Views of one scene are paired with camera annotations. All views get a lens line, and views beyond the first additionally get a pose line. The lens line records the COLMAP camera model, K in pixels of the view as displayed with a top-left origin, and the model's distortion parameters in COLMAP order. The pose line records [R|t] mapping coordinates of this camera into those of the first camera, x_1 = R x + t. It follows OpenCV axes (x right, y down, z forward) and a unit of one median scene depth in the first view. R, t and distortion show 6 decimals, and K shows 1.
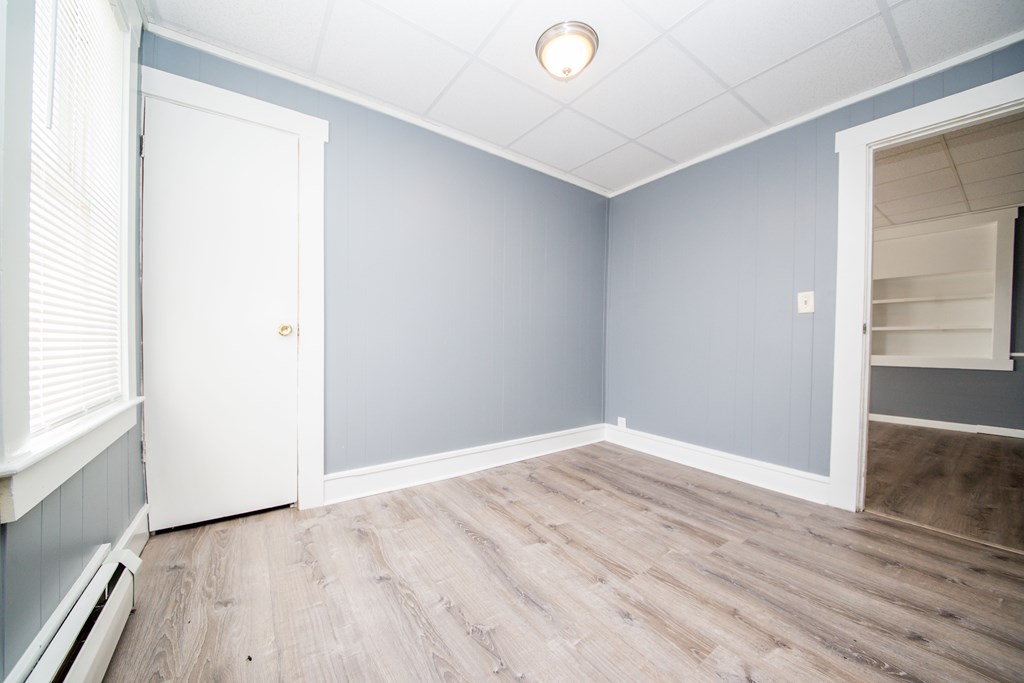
lens RADIAL K [[362.7, 0, 508.8], [0, 362.7, 344.8], [0, 0, 1]] dist [0.034115, -0.023487]
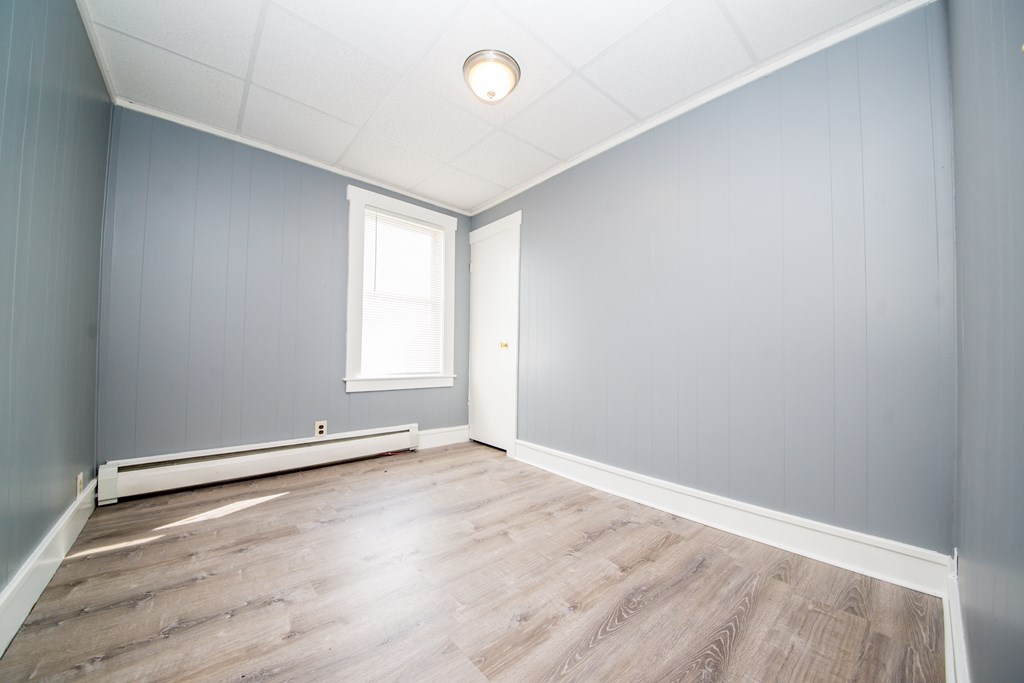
lens RADIAL K [[362.7, 0, 508.8], [0, 362.7, 344.8], [0, 0, 1]] dist [0.034115, -0.023487]
pose [[0.100008, -0.036062, -0.994333, 1.002572], [-0.022092, 0.999016, -0.038454, 0.021675], [0.994741, 0.025812, 0.099113, 0.801674]]
